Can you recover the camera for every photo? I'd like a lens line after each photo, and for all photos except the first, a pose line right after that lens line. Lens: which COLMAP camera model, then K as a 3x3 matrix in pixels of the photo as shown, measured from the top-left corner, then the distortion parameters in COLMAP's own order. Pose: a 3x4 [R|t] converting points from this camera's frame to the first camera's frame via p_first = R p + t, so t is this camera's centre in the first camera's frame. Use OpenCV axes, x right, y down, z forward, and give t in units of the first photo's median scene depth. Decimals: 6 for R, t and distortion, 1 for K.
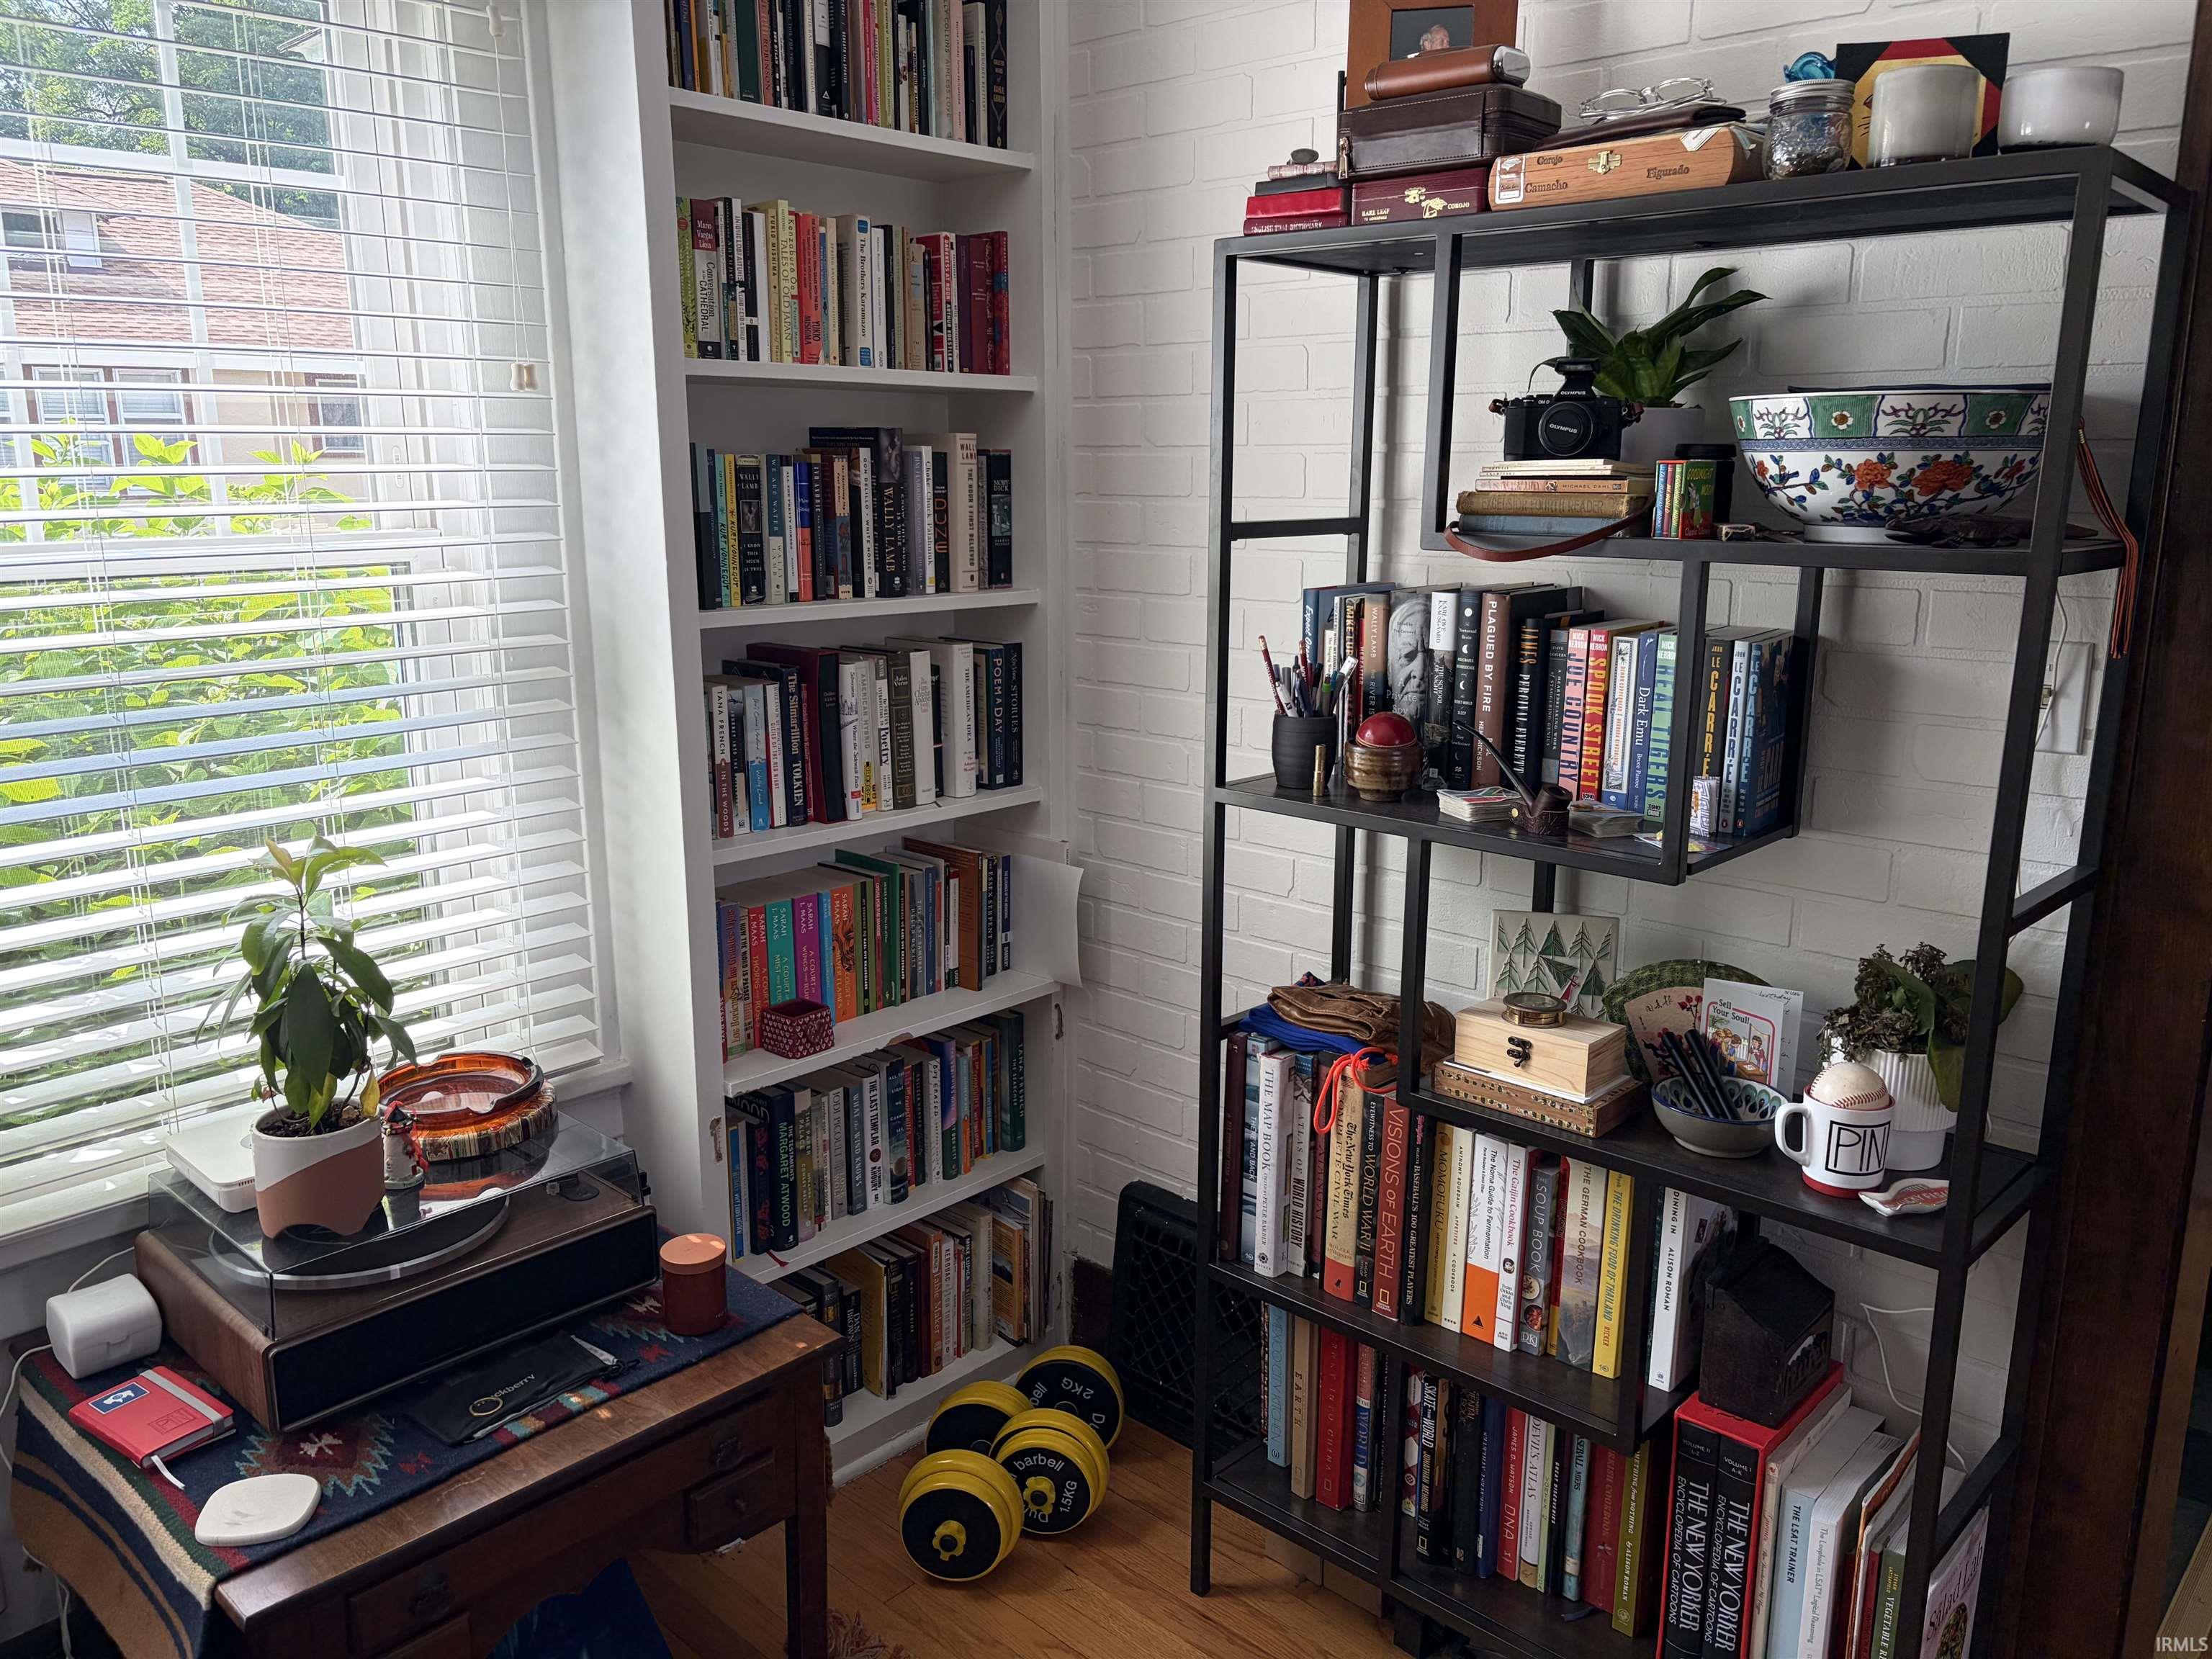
lens RADIAL K [[1686.6, 0, 1114.8], [0, 1686.6, 834.7], [0, 0, 1]] dist [0.060420, -0.066679]
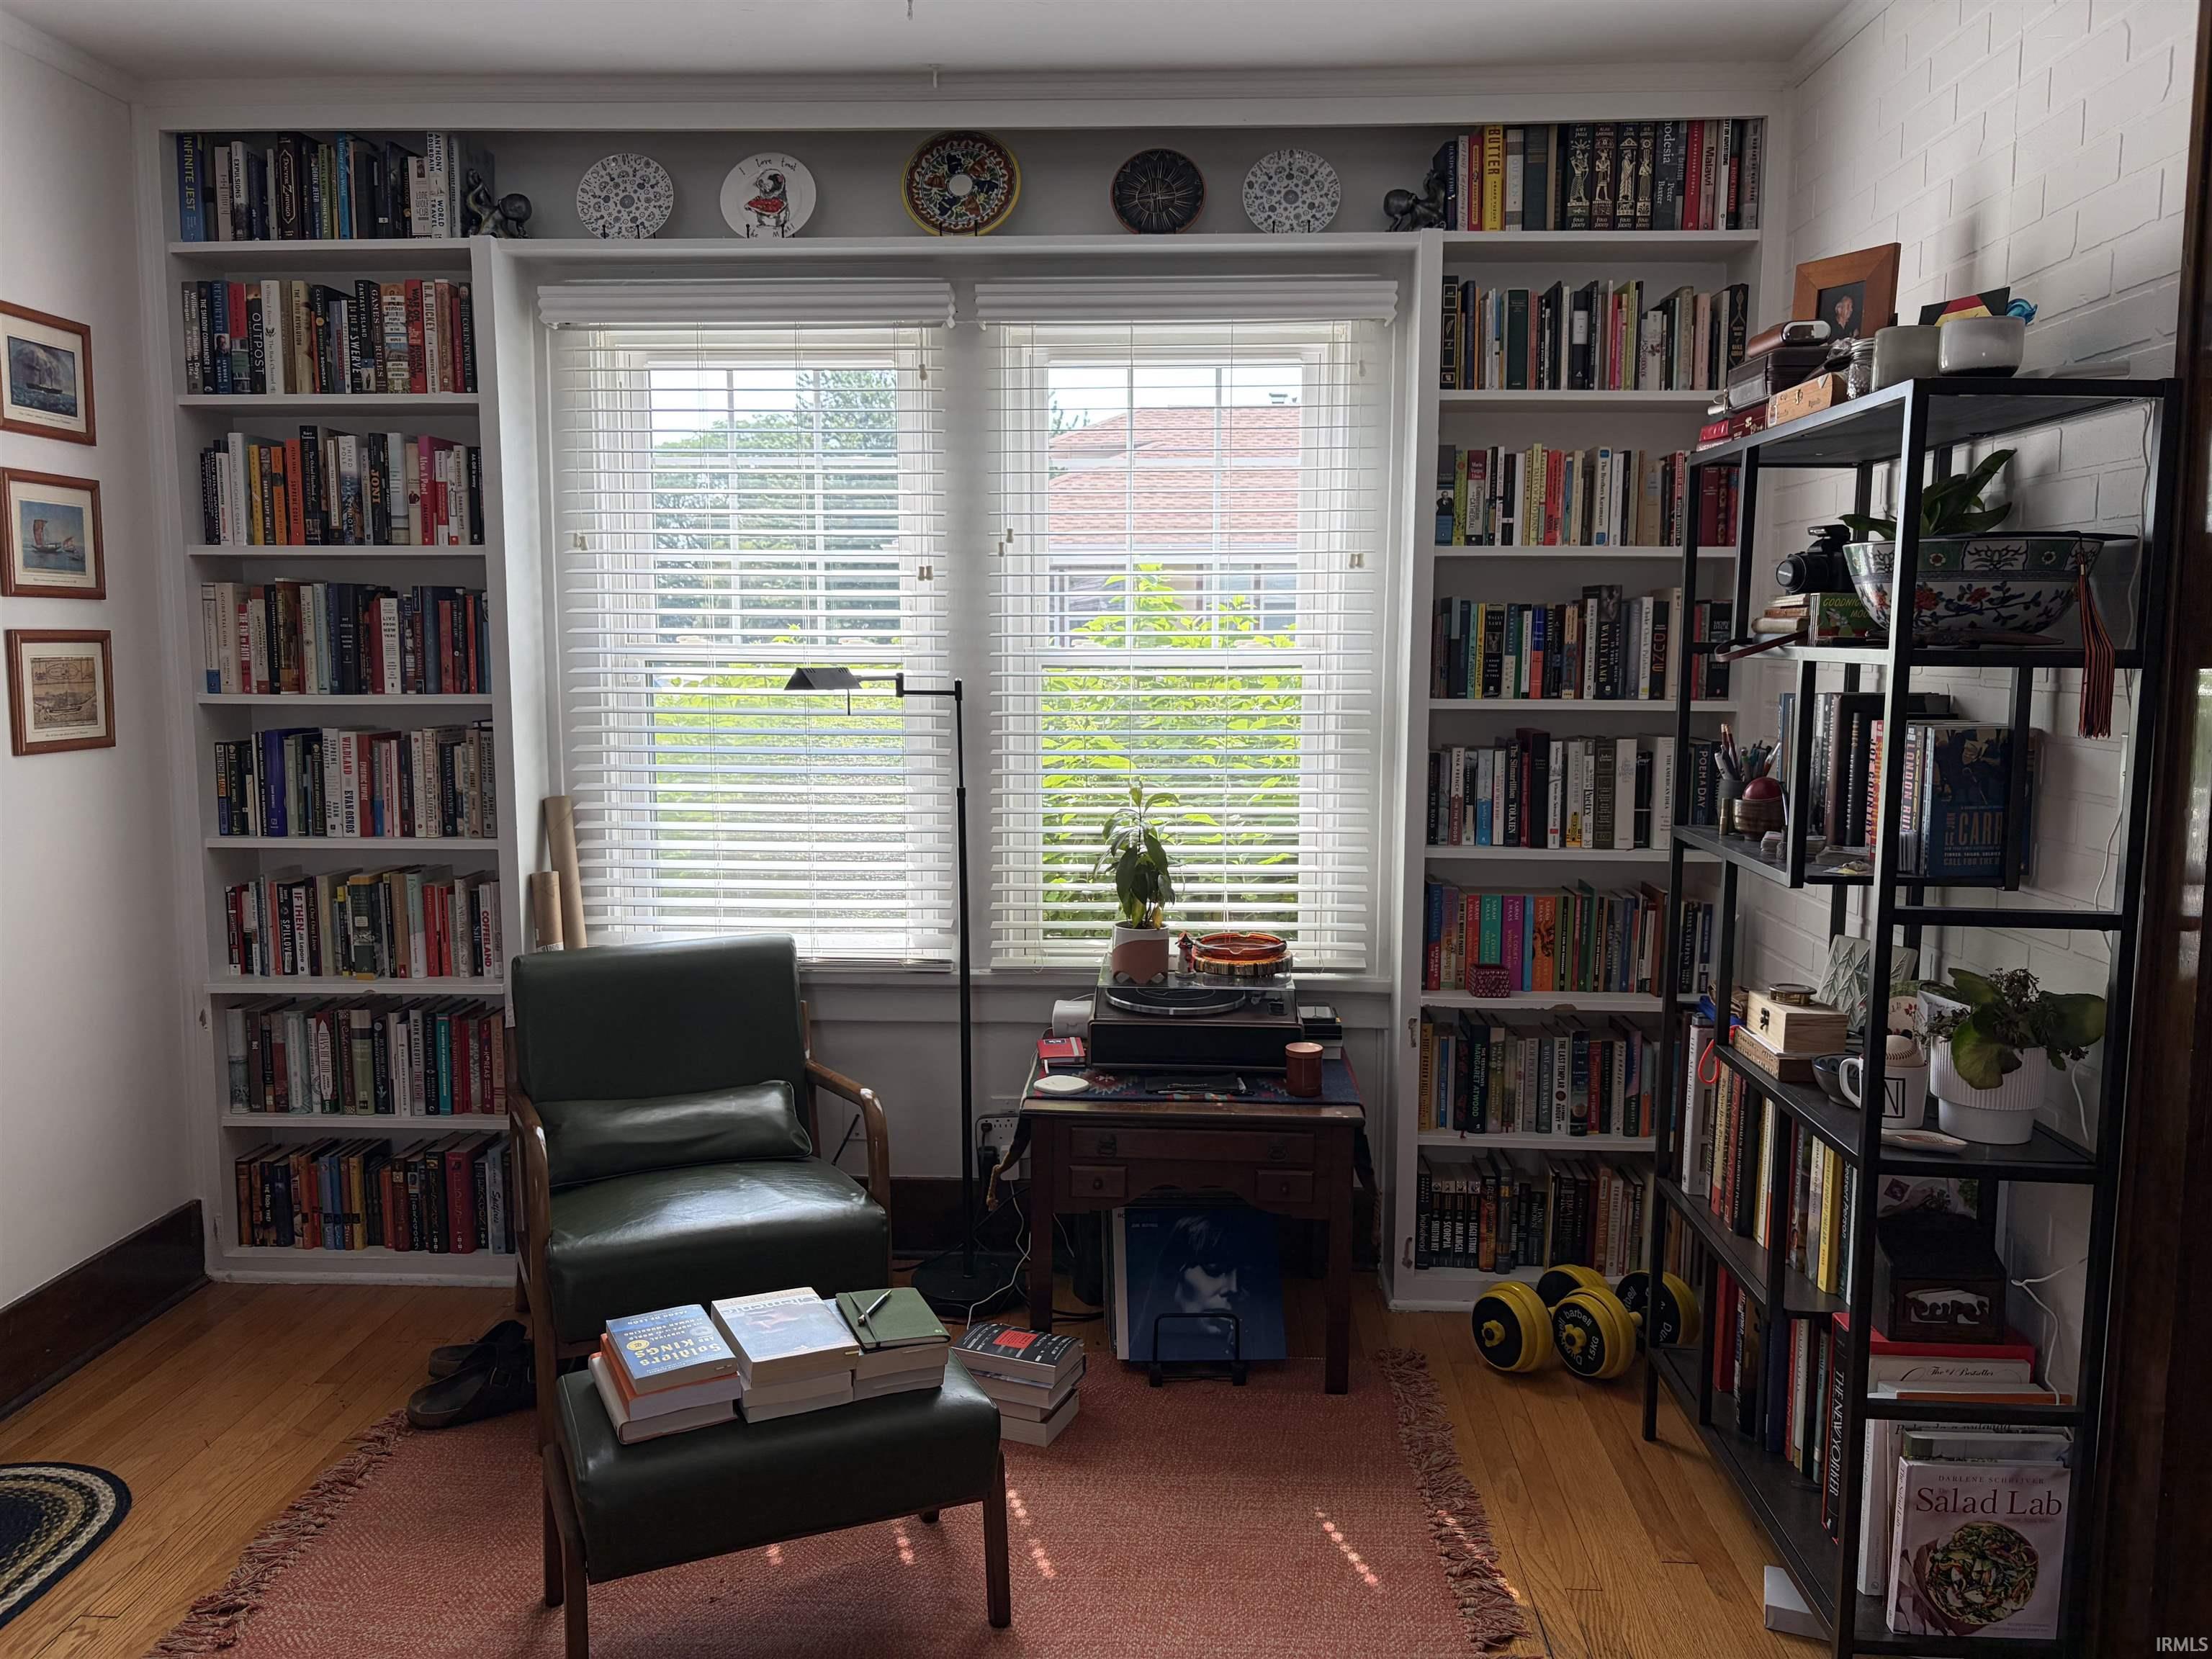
lens RADIAL K [[1686.6, 0, 1091.0], [0, 1686.6, 829.9], [0, 0, 1]] dist [0.060420, -0.066679]
pose [[0.632191, 0.090710, -0.769484, 0.746458], [-0.174336, 0.984311, -0.027195, 0.087786], [0.754945, 0.151341, 0.638087, -0.246106]]
